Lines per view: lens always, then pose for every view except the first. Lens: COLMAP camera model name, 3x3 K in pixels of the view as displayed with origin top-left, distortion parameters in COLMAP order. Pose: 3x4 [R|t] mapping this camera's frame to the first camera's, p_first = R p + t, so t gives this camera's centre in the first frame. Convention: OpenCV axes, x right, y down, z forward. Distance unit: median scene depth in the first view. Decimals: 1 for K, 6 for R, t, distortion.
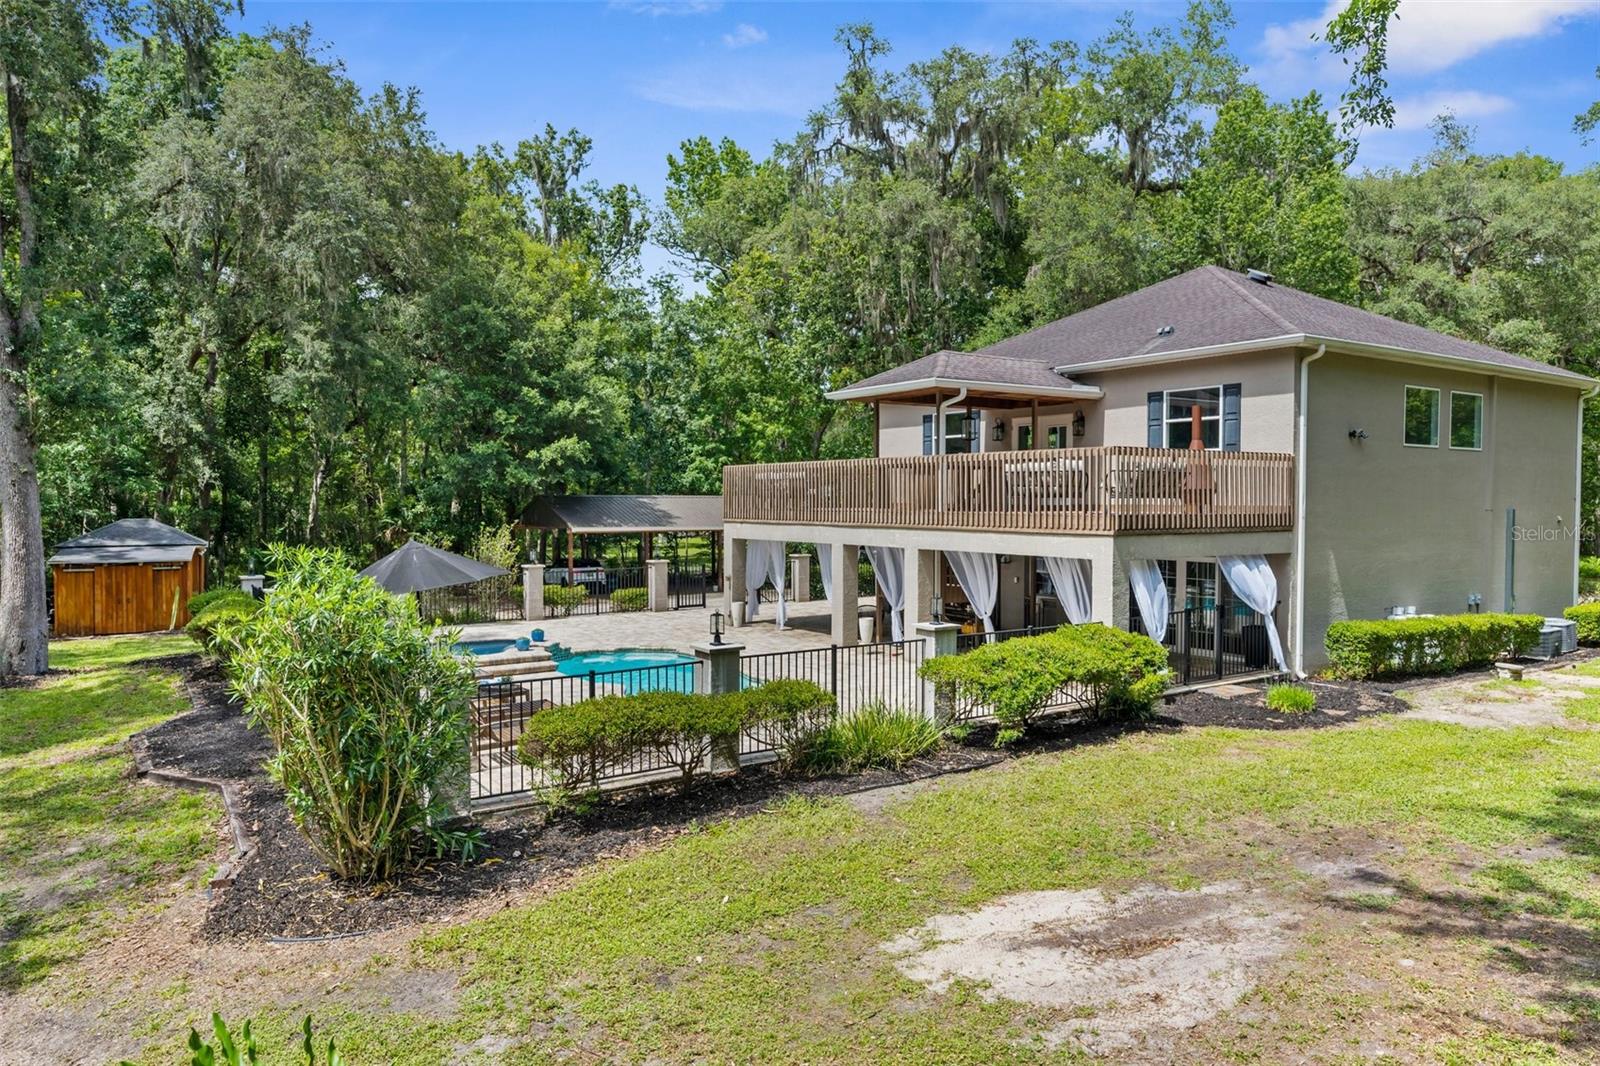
lens RADIAL K [[1075.8, 0, 800.0], [0, 1075.8, 533.0], [0, 0, 1]] dist [-0.005237, 0.005138]
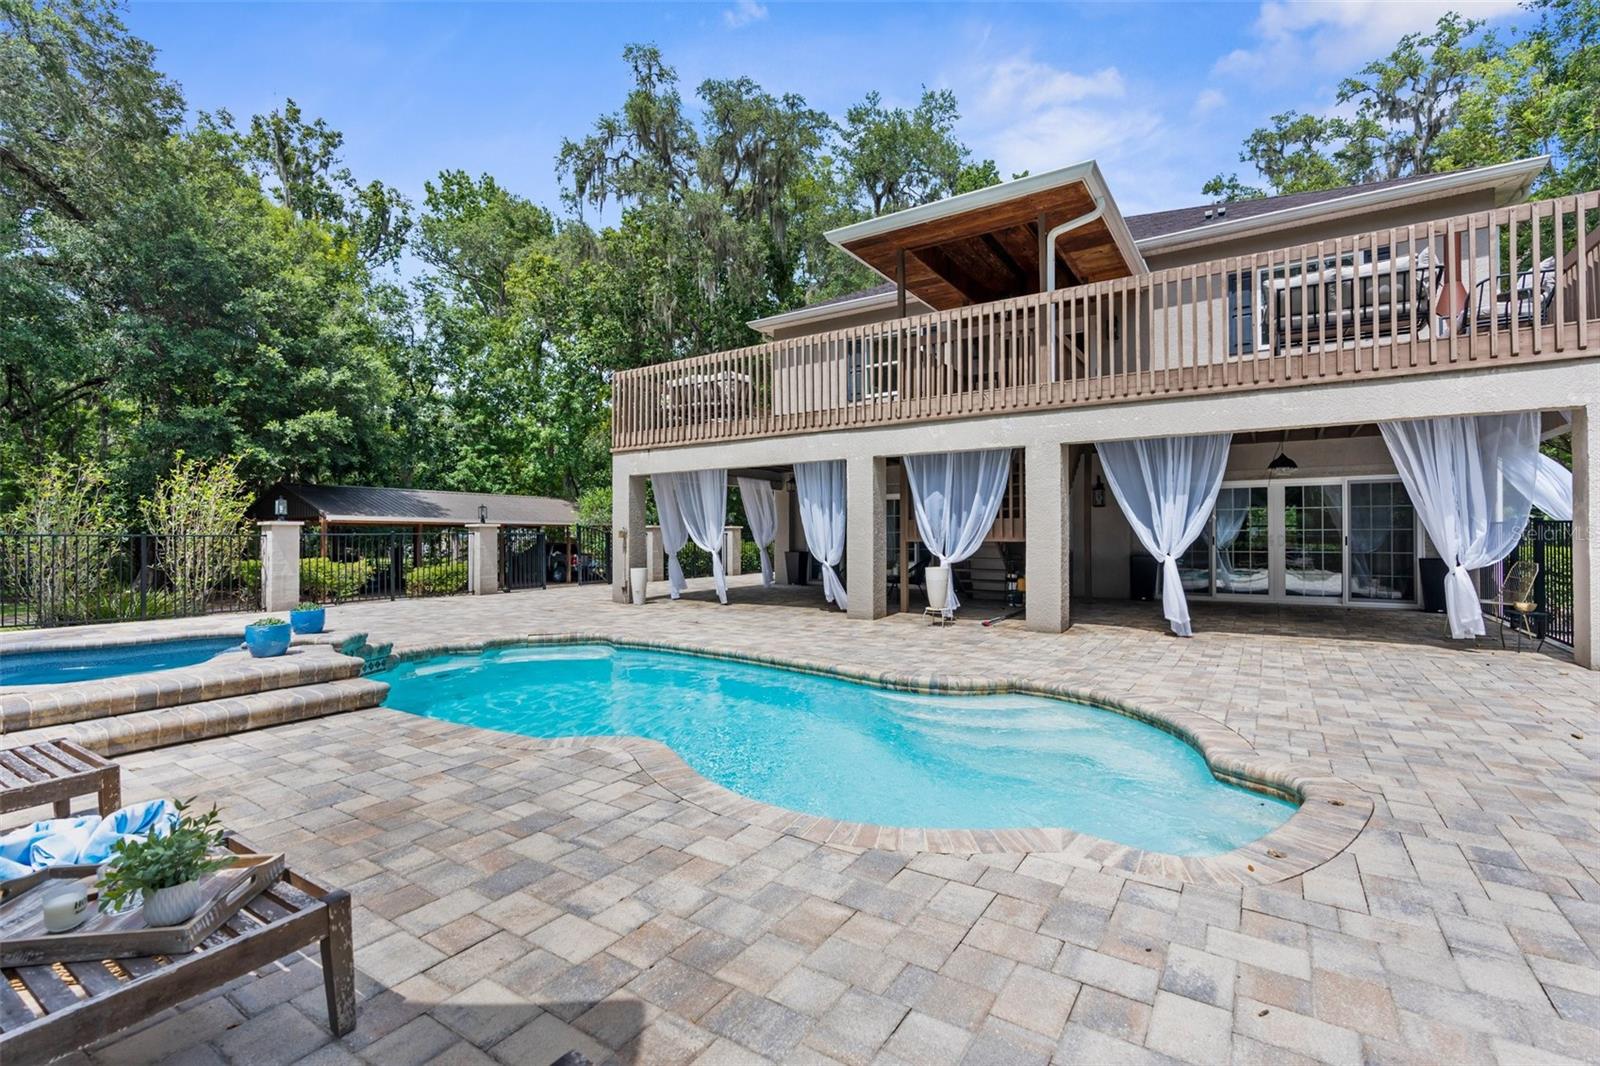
lens RADIAL K [[726.8, 0, 800.0], [0, 726.8, 533.0], [0, 0, 1]] dist [0.000259, 0.000959]
pose [[0.921937, 0.000123, 0.387341, -0.144239], [0.014900, 0.999249, -0.035782, 0.058310], [-0.387054, 0.038760, 0.921242, 0.518392]]
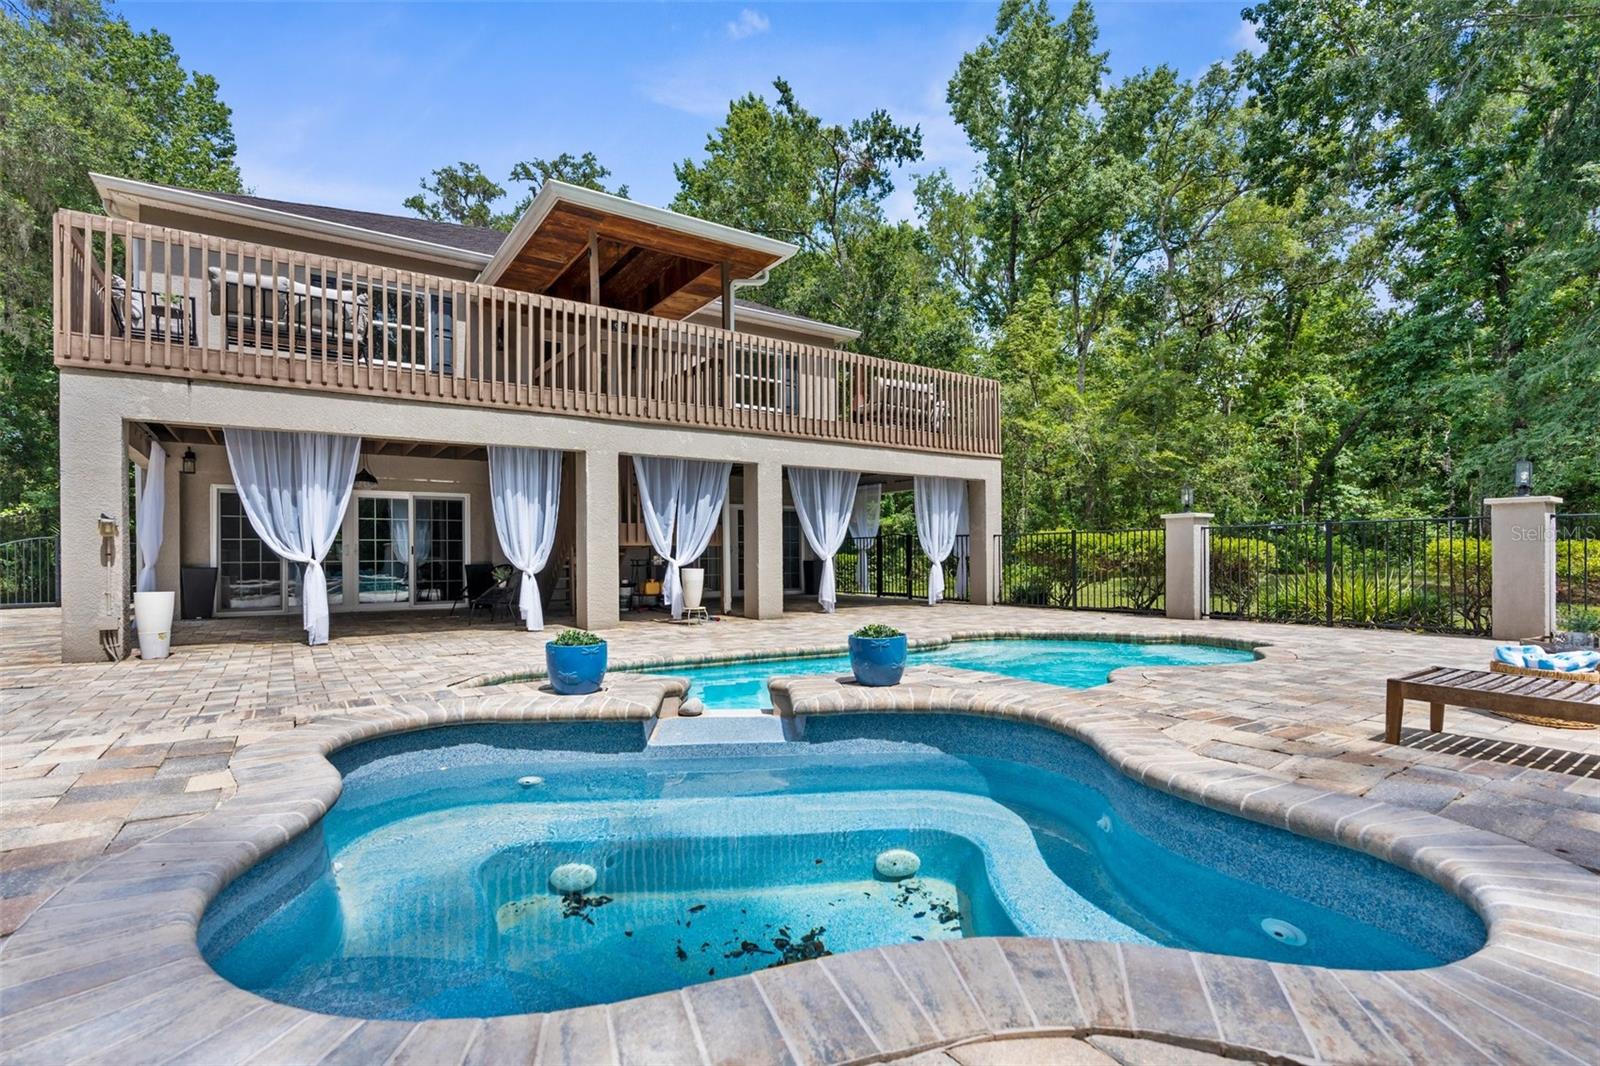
lens RADIAL K [[733.3, 0, 800.0], [0, 733.3, 533.0], [0, 0, 1]] dist [-0.003273, -0.000233]
pose [[0.009344, 0.017724, 0.999799, -0.300357], [0.031648, 0.999337, -0.018012, 0.053519], [-0.999455, 0.031810, 0.008777, 0.744174]]
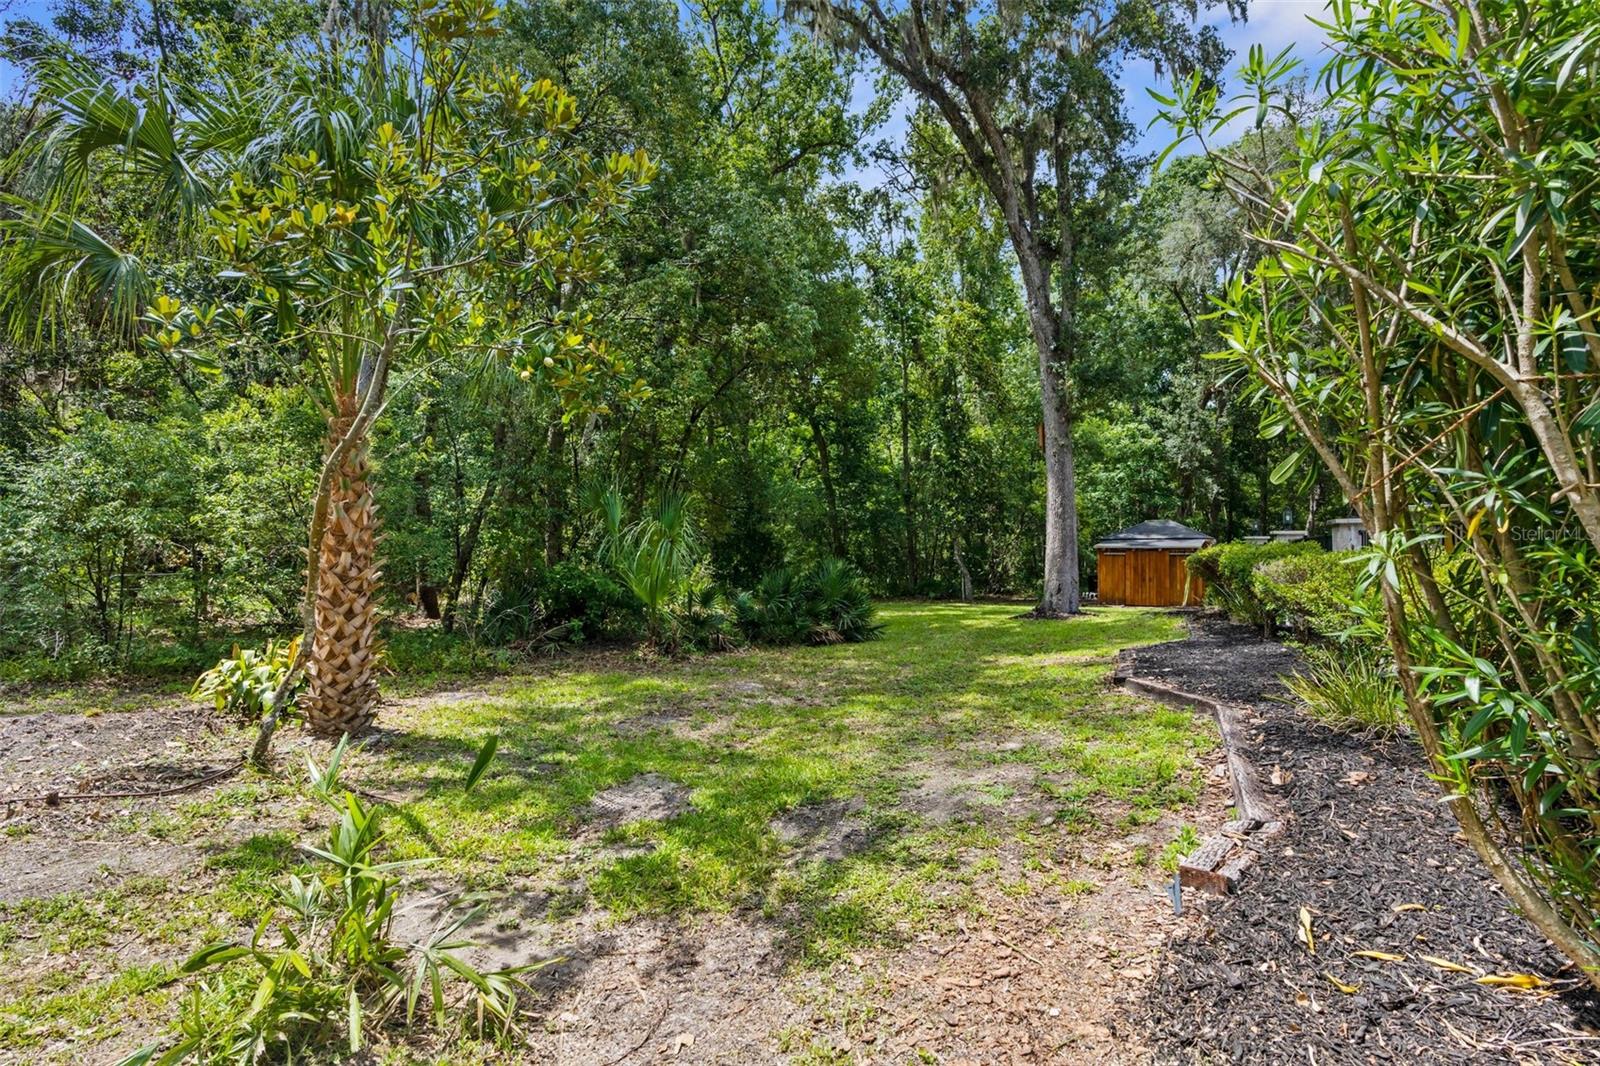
lens RADIAL K [[733.3, 0, 800.0], [0, 733.3, 533.0], [0, 0, 1]] dist [-0.003273, -0.000233]
pose [[0.519870, -0.025207, -0.853874, -0.140032], [-0.030459, 0.998382, -0.048017, 0.078181], [0.853702, 0.050971, 0.518261, 0.267242]]
